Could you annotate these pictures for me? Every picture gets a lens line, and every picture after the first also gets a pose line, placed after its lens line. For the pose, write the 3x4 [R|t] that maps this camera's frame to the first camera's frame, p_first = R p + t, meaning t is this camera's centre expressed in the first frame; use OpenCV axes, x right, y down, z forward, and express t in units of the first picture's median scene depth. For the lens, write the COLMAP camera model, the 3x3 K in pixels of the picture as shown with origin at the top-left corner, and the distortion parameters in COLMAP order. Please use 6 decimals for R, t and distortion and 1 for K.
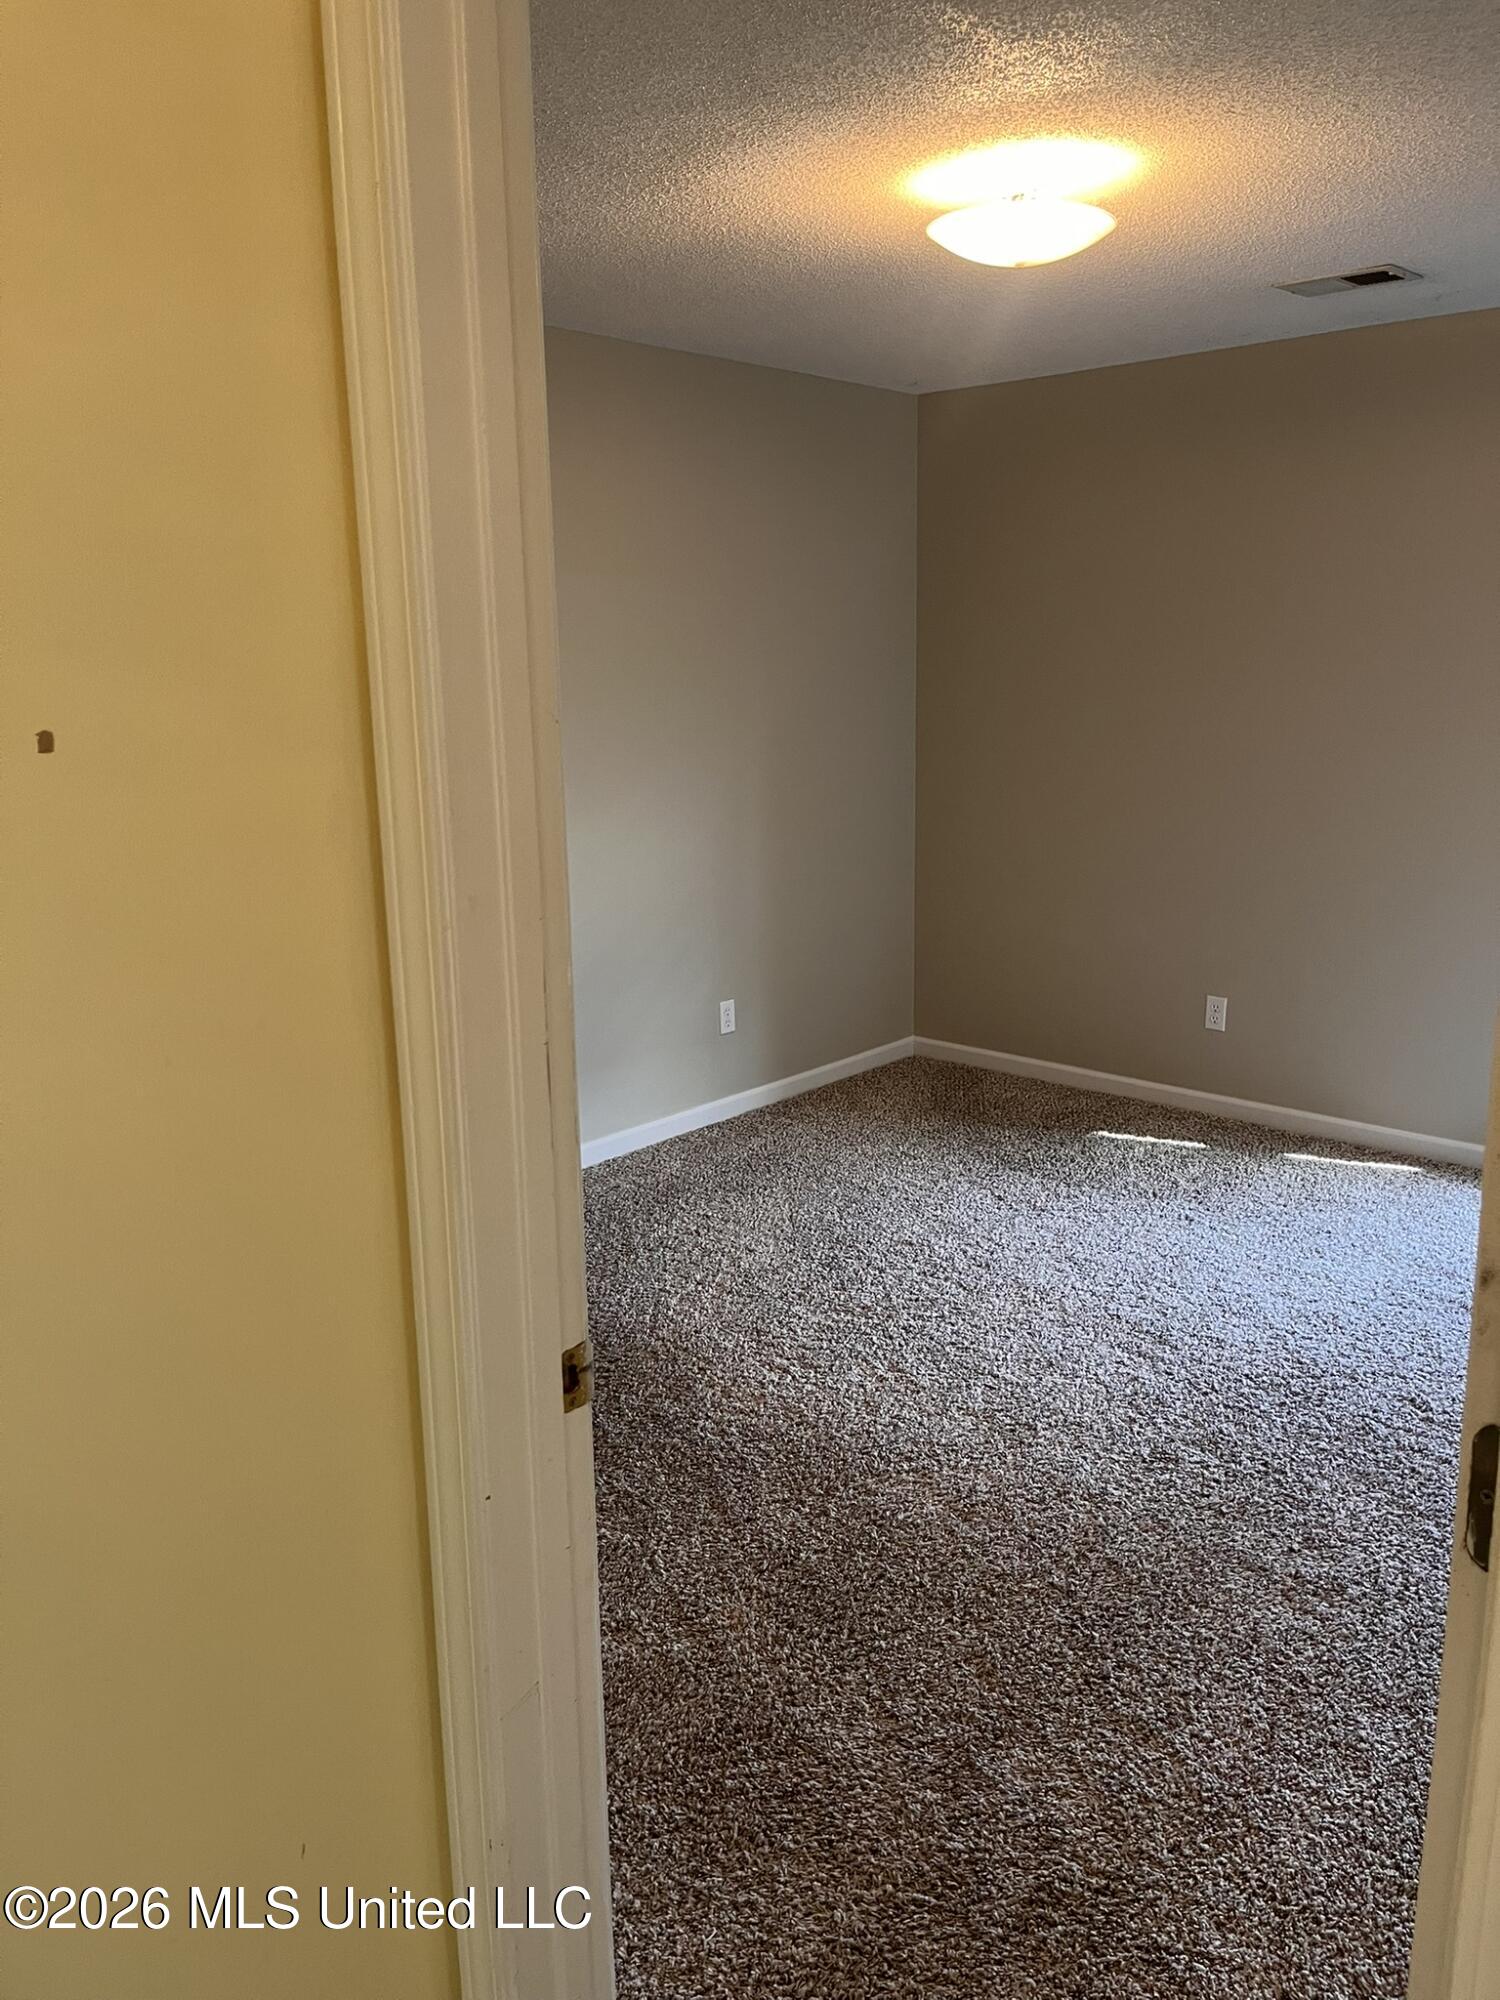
lens RADIAL K [[1516.5, 0, 750.9], [0, 1516.5, 999.7], [0, 0, 1]] dist [0.065858, -0.094065]
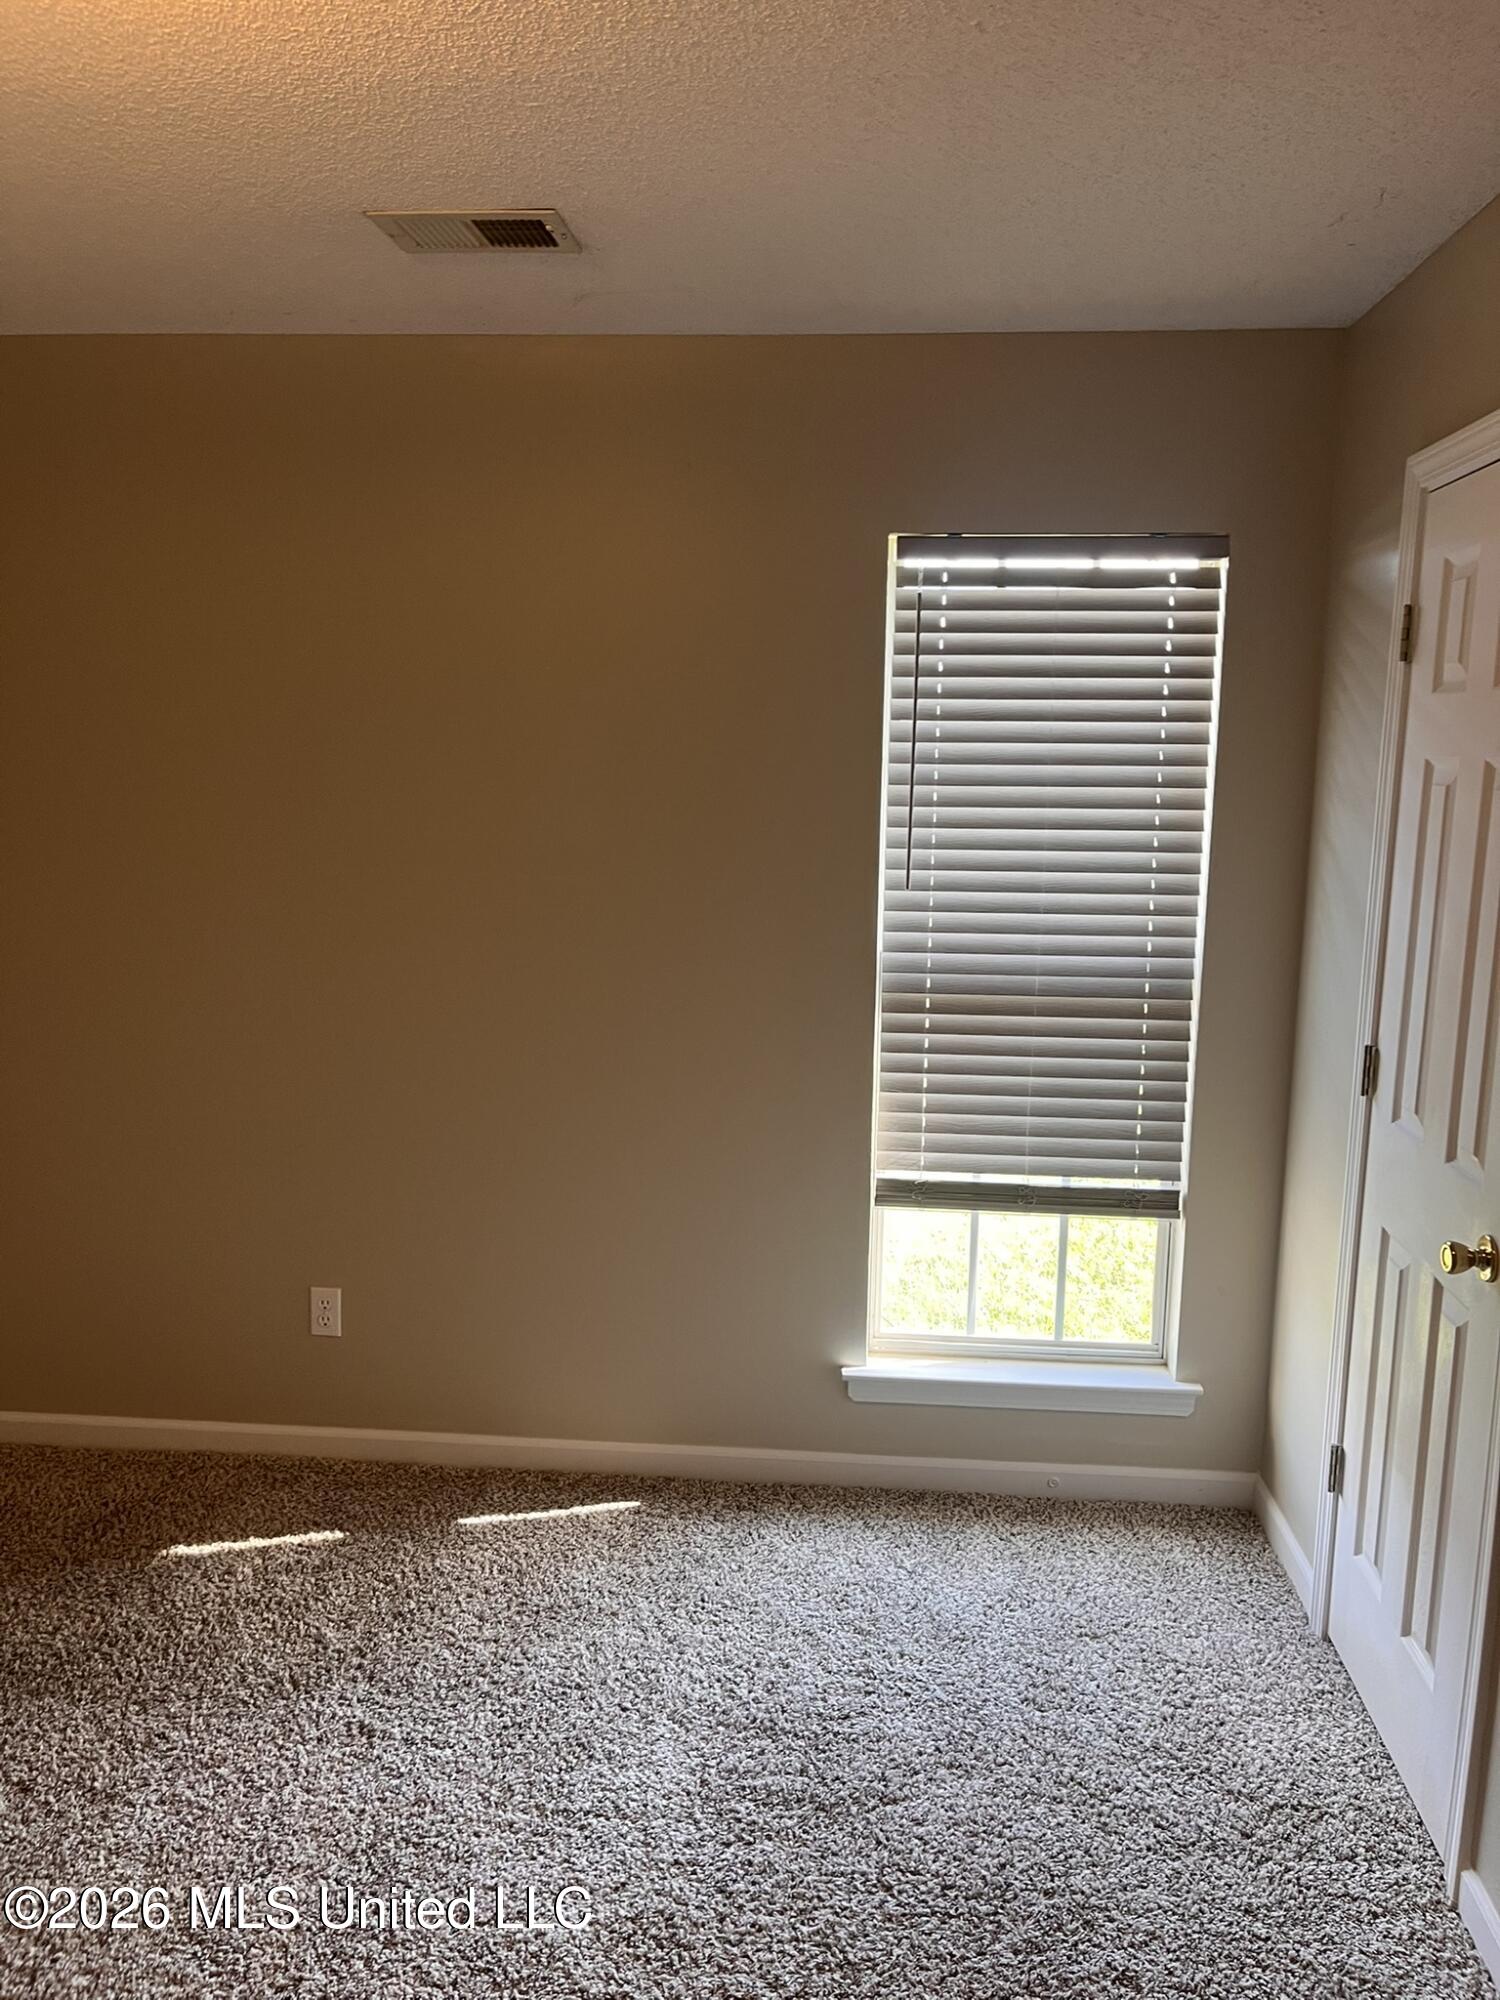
lens RADIAL K [[1516.5, 0, 748.2], [0, 1516.5, 1002.7], [0, 0, 1]] dist [0.065858, -0.094065]
pose [[0.786886, -0.080914, 0.611770, 0.051523], [0.109217, 0.993977, -0.009014, -0.106208], [-0.607356, 0.073908, 0.790984, 0.358054]]
